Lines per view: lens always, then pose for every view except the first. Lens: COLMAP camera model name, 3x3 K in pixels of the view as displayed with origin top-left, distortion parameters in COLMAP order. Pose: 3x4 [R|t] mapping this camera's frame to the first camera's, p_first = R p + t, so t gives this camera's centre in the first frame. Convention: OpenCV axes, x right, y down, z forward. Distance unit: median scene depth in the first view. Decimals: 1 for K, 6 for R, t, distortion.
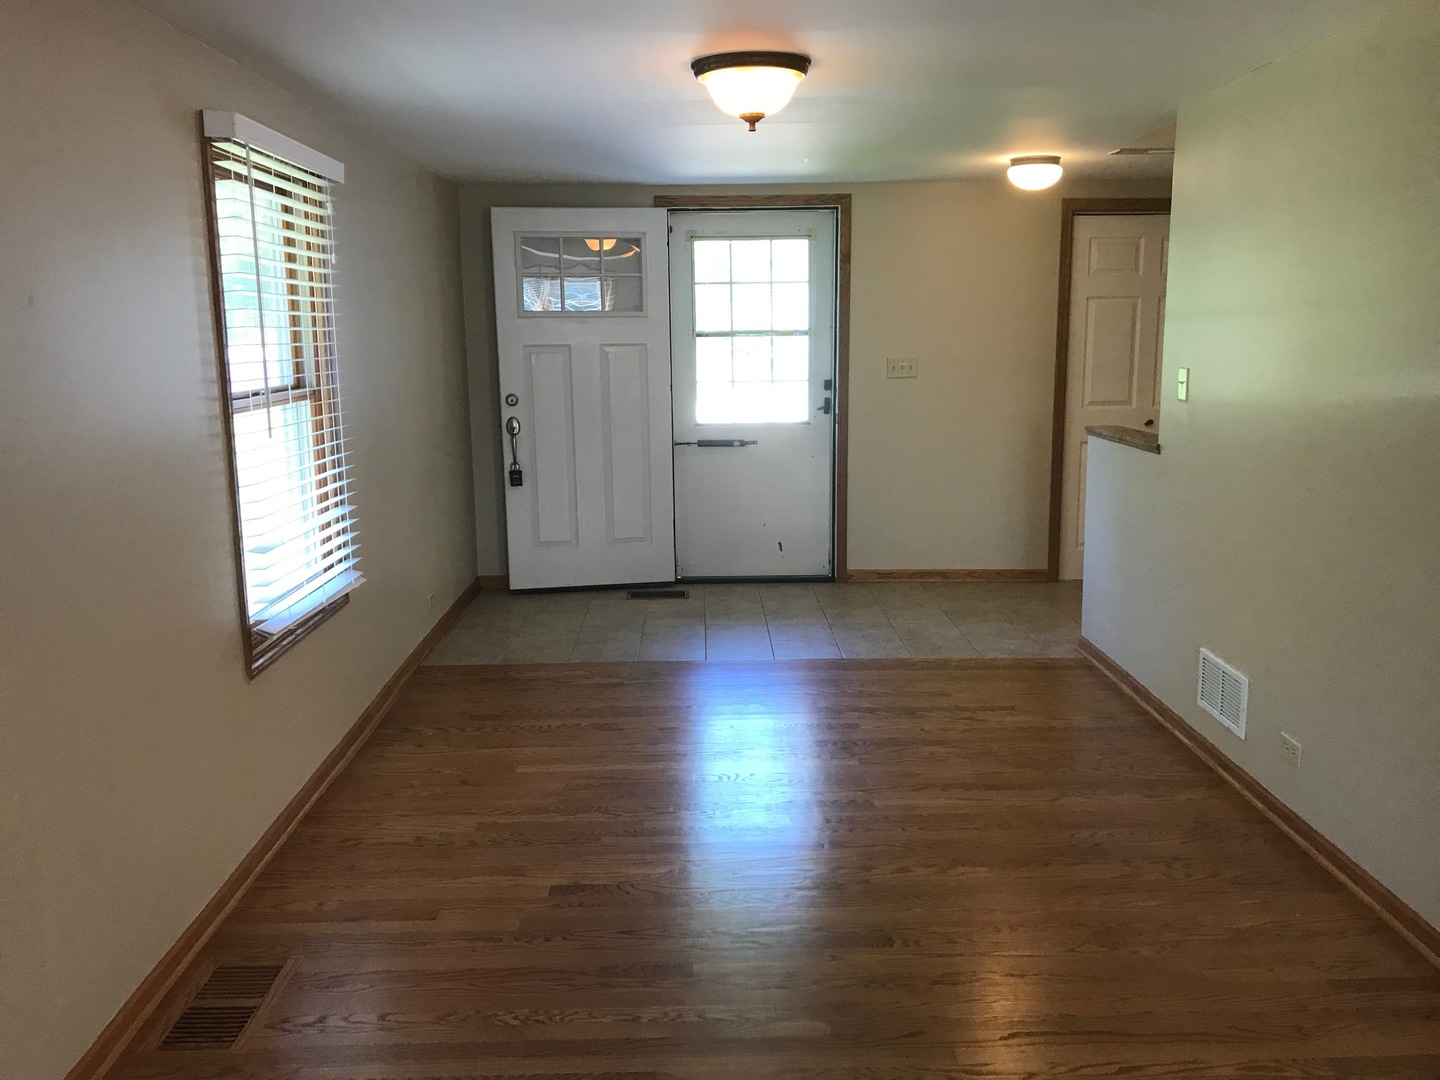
lens RADIAL K [[1180.3, 0, 720.0], [0, 1180.3, 540.0], [0, 0, 1]] dist [0.007500, 0.001247]
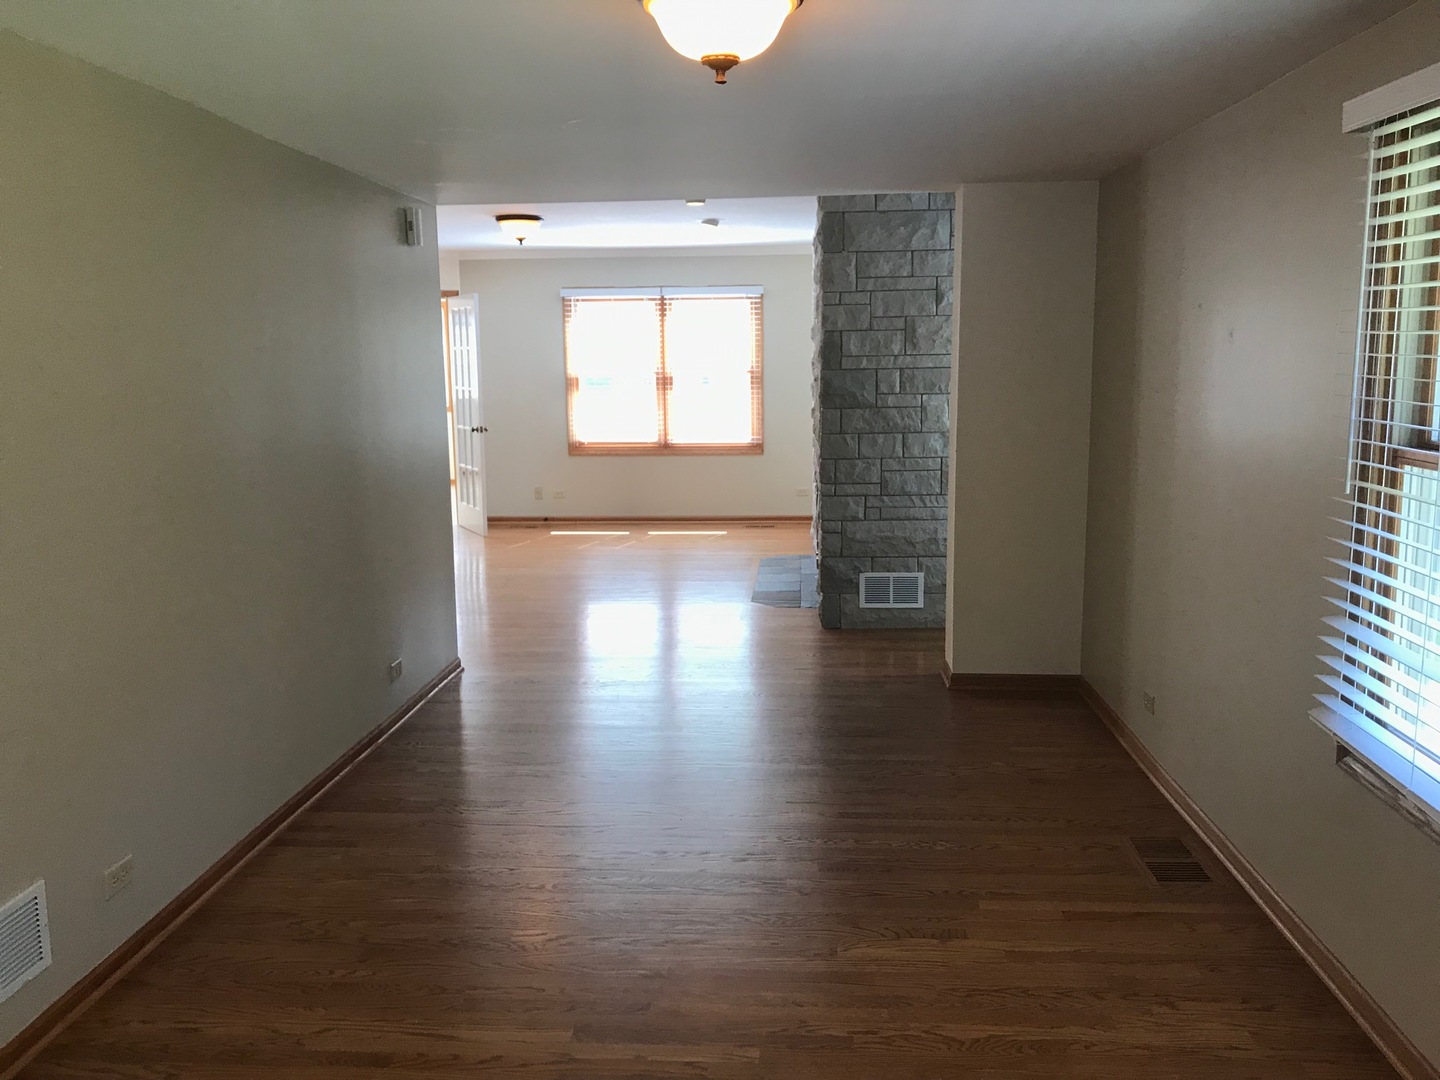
lens RADIAL K [[1180.3, 0, 720.0], [0, 1180.3, 540.0], [0, 0, 1]] dist [0.007500, 0.001247]
pose [[-0.996279, 0.010136, 0.085584, -0.026117], [0.038595, 0.940388, 0.337907, -0.338616], [-0.077057, 0.339952, -0.937280, 1.765549]]
